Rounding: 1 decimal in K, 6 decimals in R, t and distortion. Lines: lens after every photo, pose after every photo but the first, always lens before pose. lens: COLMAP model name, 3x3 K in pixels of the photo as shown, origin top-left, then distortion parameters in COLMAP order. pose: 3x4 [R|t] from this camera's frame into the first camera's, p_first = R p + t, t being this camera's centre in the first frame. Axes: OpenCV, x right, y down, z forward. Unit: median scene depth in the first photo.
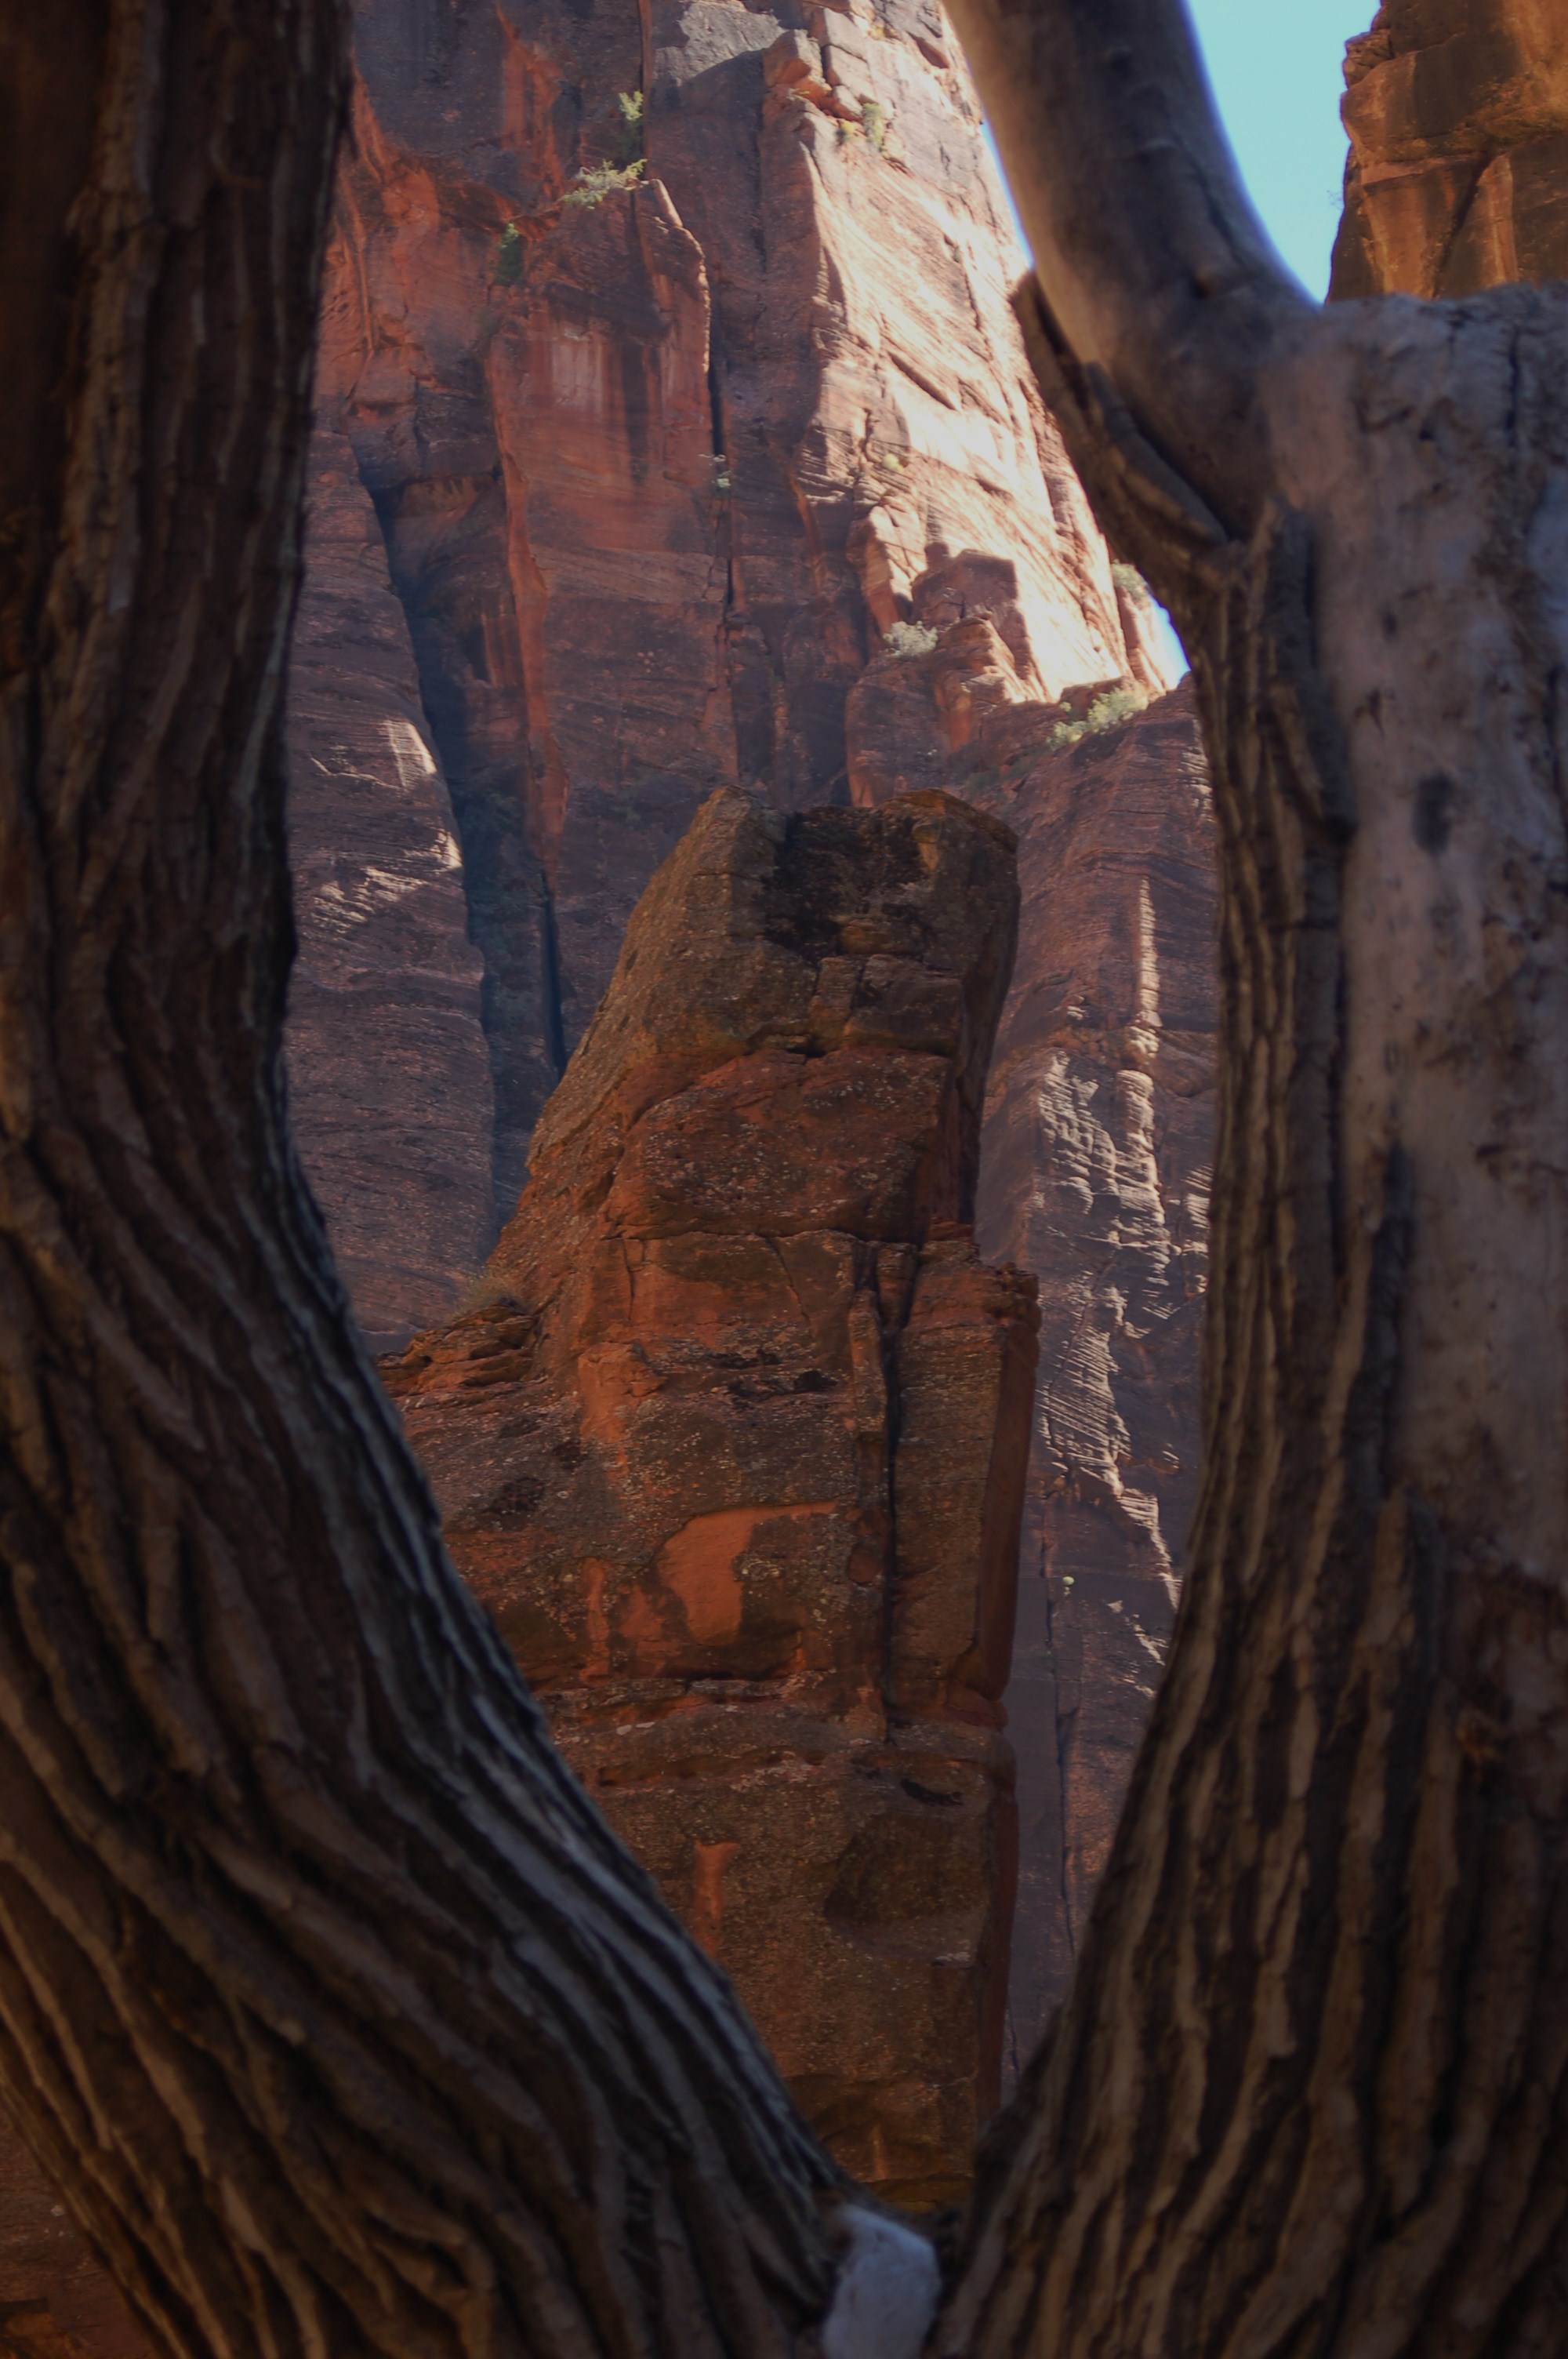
lens RADIAL K [[7964.3, 0, 790.0], [0, 7964.3, 1178.2], [0, 0, 1]] dist [0.119542, 0.000000]
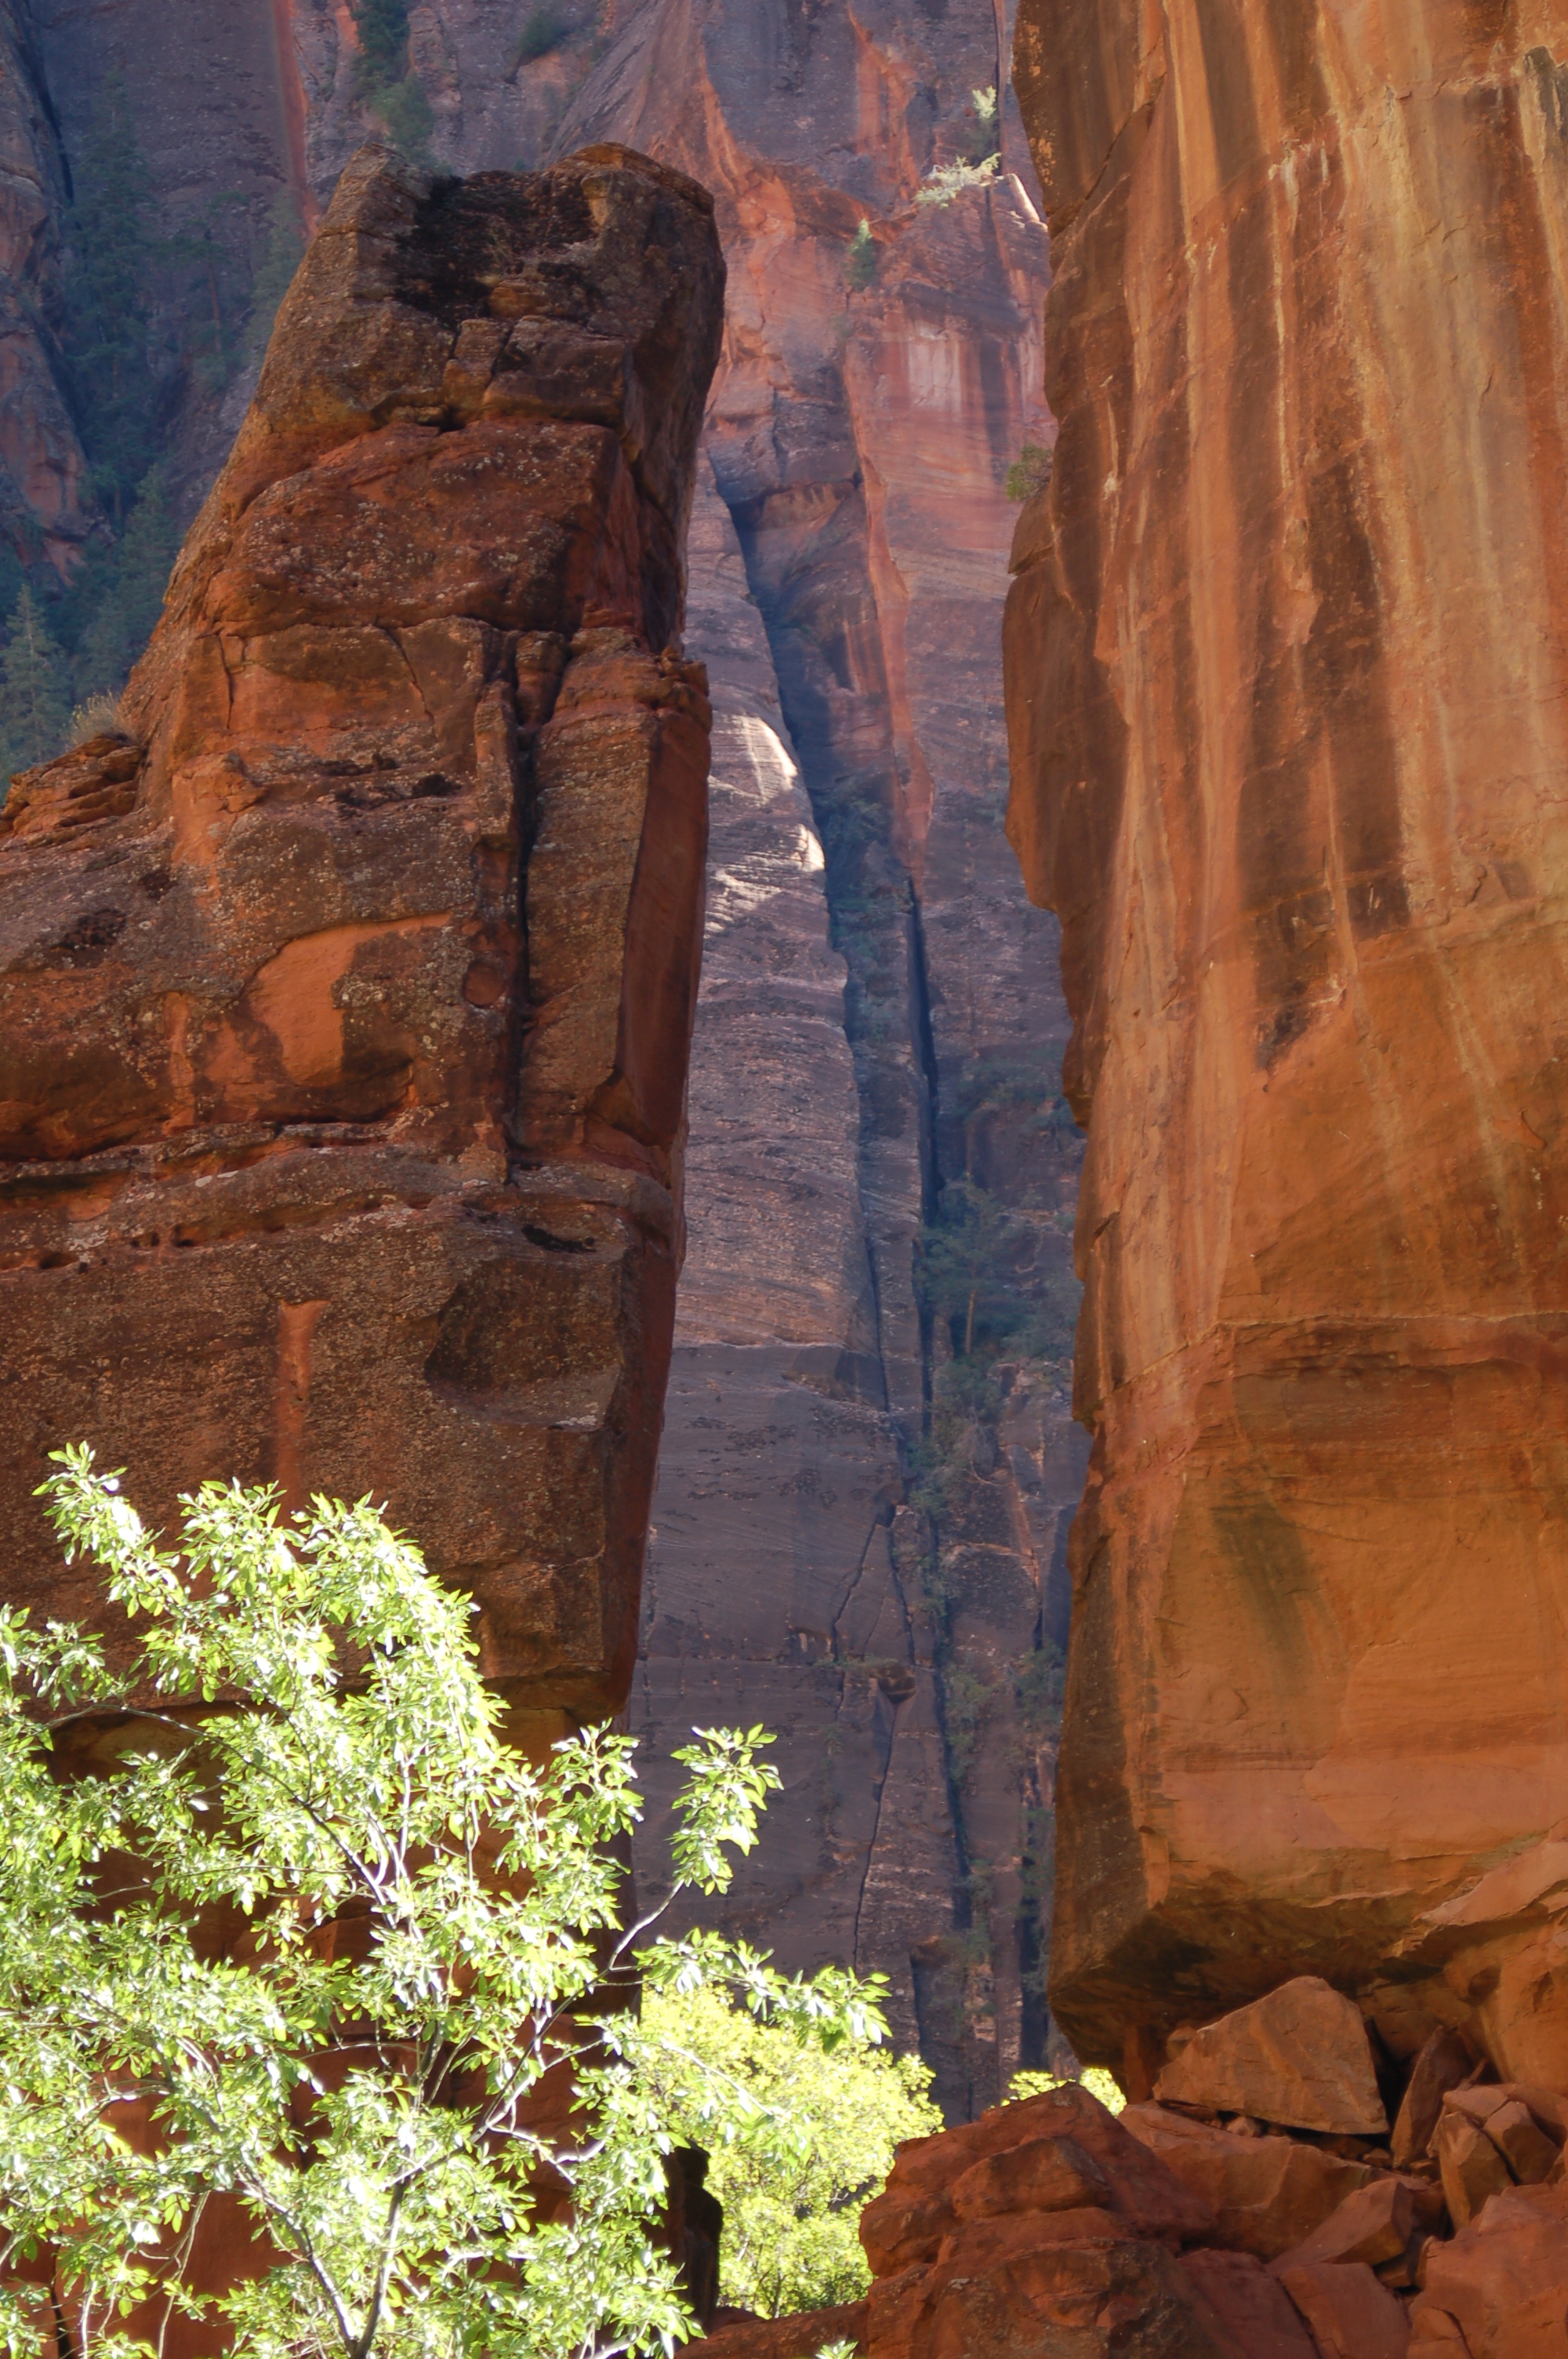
lens RADIAL K [[7964.3, 0, 777.7], [0, 7964.3, 1181.1], [0, 0, 1]] dist [0.119542, 0.000000]
pose [[0.997167, -0.033711, -0.067246, 0.093577], [0.032599, 0.999314, -0.017562, 0.082175], [0.067792, 0.015320, 0.997582, 0.143936]]
